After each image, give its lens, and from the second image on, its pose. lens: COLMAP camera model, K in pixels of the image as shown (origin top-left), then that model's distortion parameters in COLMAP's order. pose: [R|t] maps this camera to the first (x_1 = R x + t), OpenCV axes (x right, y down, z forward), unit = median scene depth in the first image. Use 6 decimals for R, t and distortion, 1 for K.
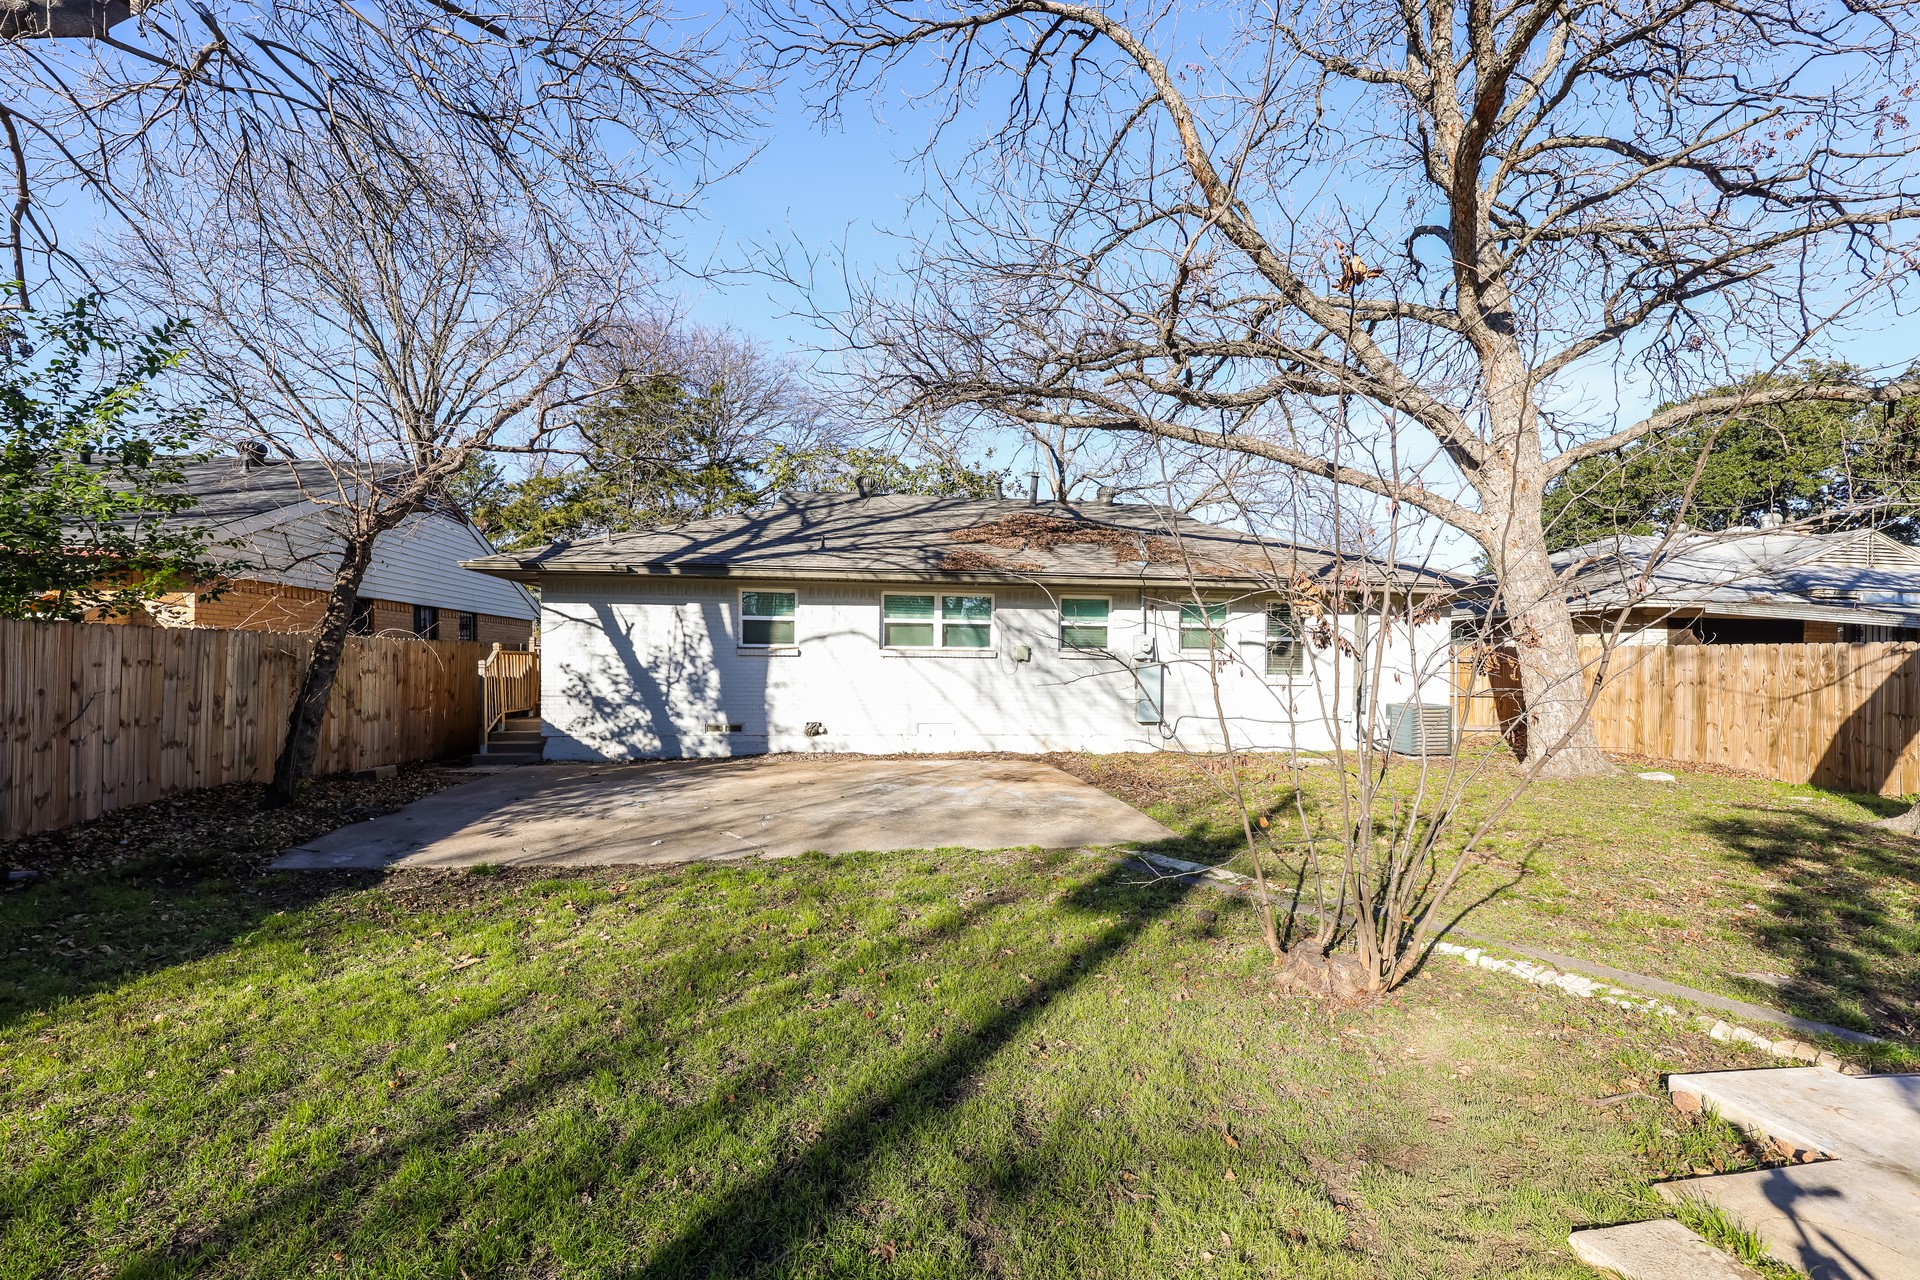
lens RADIAL K [[775.5, 0, 962.1], [0, 775.5, 656.6], [0, 0, 1]] dist [-0.001210, -0.000045]
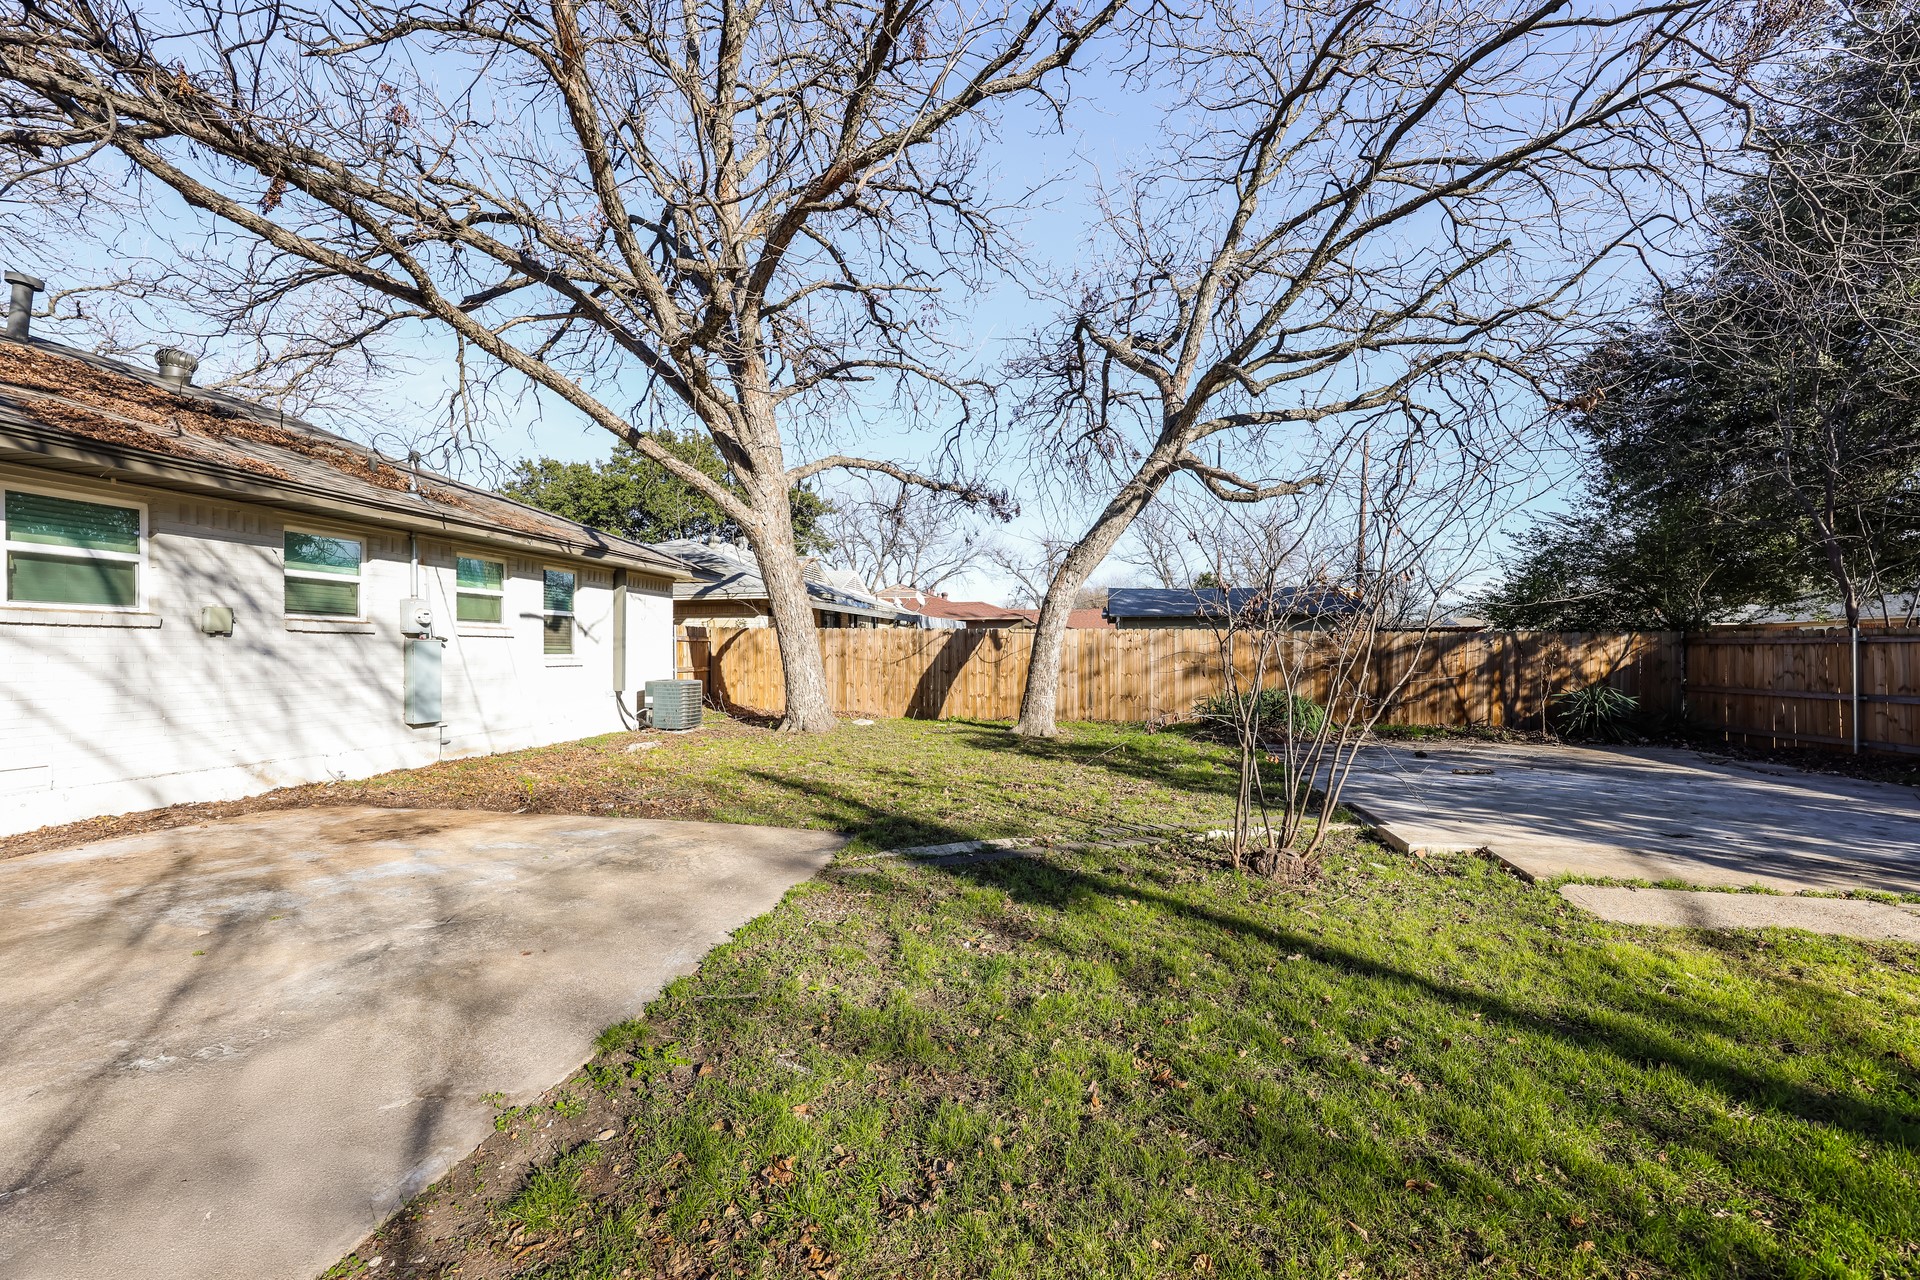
lens RADIAL K [[775.5, 0, 959.0], [0, 775.5, 631.4], [0, 0, 1]] dist [-0.001210, -0.000045]
pose [[0.301037, 0.013879, 0.953511, -0.292362], [-0.009198, 0.999890, -0.011650, 0.005540], [-0.953568, -0.005263, 0.301131, 0.326169]]
